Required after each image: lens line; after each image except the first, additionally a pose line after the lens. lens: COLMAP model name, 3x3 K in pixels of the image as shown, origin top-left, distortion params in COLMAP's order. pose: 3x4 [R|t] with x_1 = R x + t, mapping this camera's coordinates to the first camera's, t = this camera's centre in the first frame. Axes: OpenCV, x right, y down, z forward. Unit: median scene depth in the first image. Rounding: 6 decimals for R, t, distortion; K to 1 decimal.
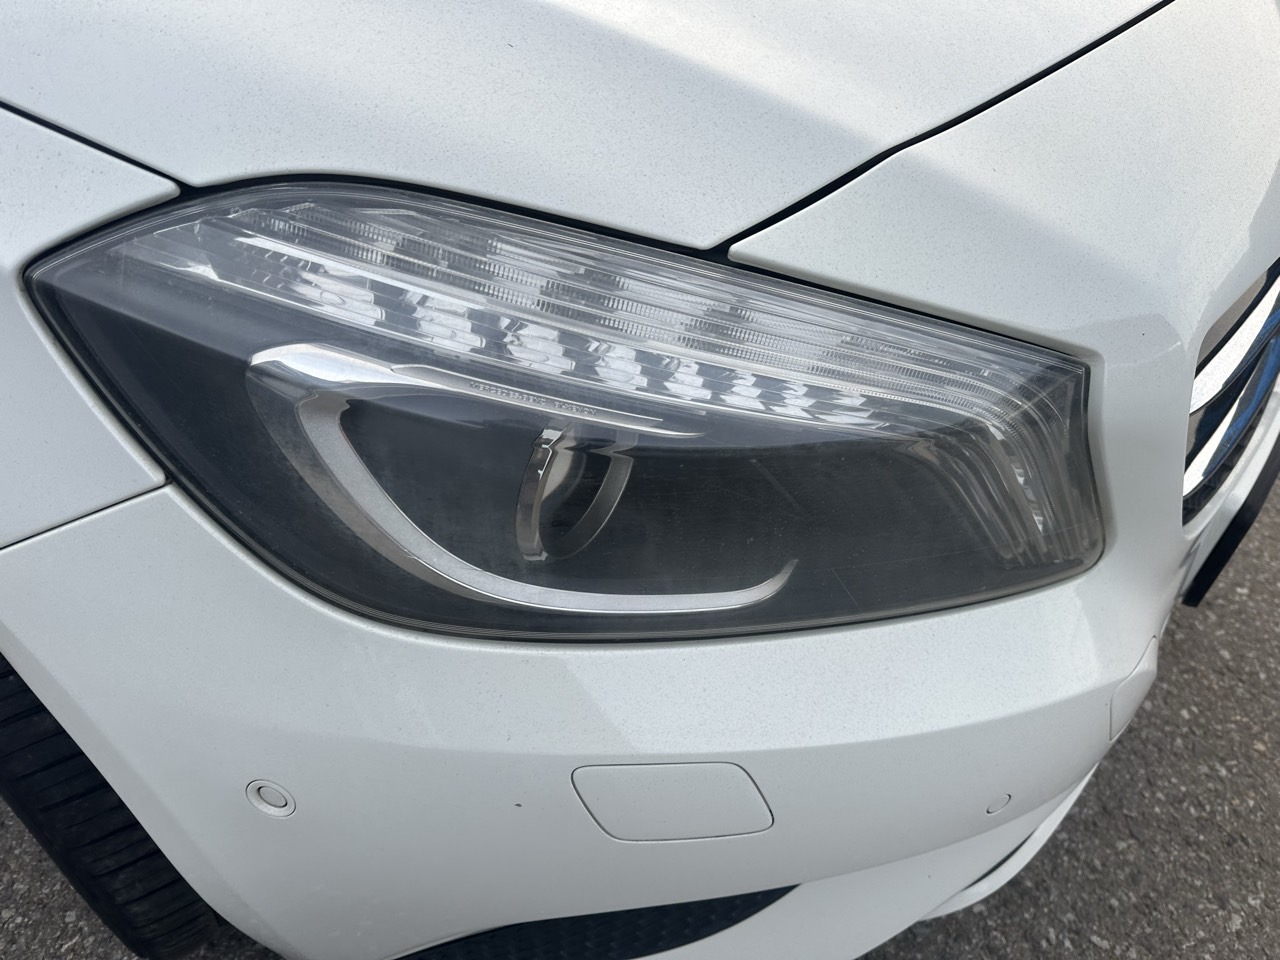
lens RADIAL K [[901.5, 0, 635.1], [0, 901.5, 487.1], [0, 0, 1]] dist [0.038765, -0.033492]
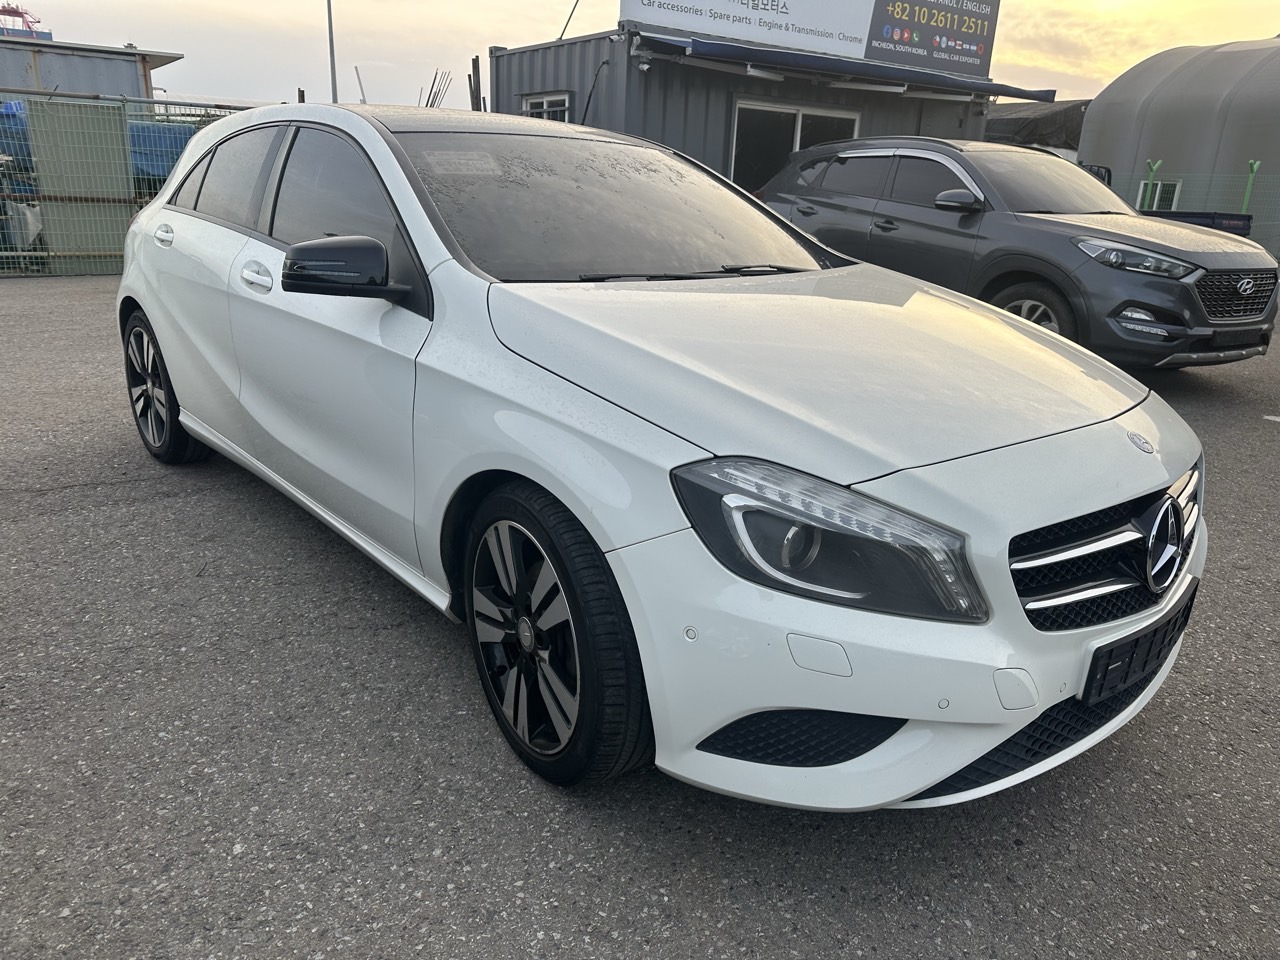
lens RADIAL K [[901.5, 0, 631.9], [0, 901.5, 474.6], [0, 0, 1]] dist [0.038765, -0.033492]
pose [[0.963748, 0.103299, -0.246007, 0.148345], [-0.191611, 0.909579, -0.368715, 1.252113], [0.185675, 0.402486, 0.896398, -2.546259]]
